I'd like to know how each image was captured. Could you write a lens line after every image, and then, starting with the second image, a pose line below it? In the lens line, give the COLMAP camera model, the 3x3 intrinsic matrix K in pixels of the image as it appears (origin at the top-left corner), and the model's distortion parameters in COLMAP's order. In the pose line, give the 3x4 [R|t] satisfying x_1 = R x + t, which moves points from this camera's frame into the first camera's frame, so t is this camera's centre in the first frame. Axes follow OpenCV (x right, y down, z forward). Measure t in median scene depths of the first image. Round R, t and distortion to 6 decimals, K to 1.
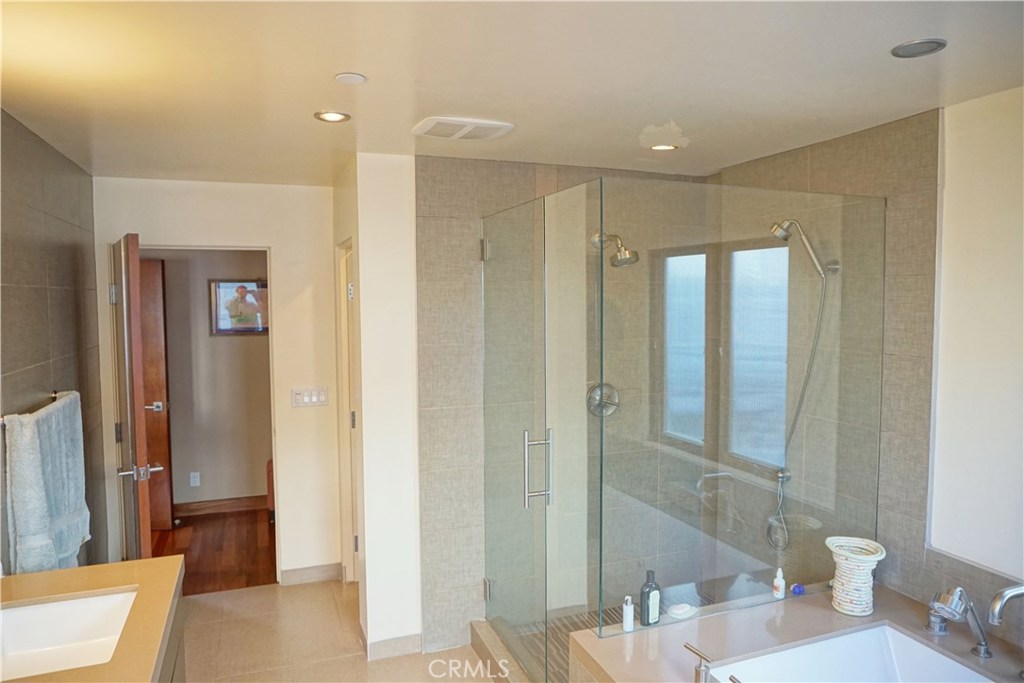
lens RADIAL K [[683.0, 0, 511.9], [0, 683.0, 339.8], [0, 0, 1]] dist [-0.051914, 0.032102]
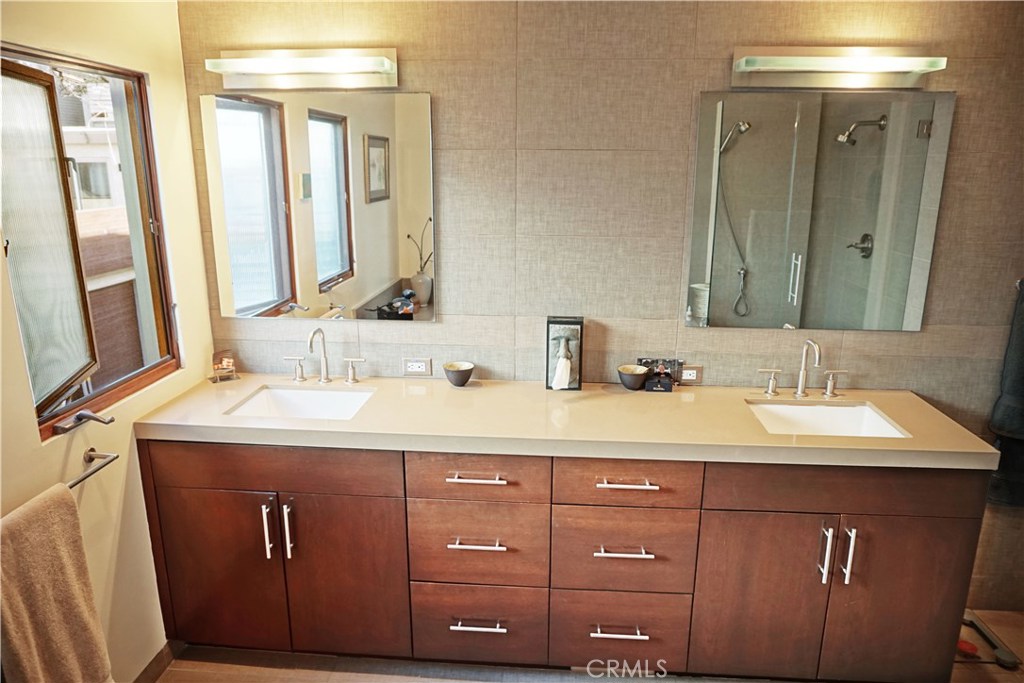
lens RADIAL K [[683.0, 0, 511.8], [0, 683.0, 343.5], [0, 0, 1]] dist [-0.051914, 0.032102]
pose [[0.428786, -0.219313, 0.876382, -0.350371], [0.050901, 0.974410, 0.218940, -0.045920], [-0.901971, -0.049270, 0.428976, 0.677969]]
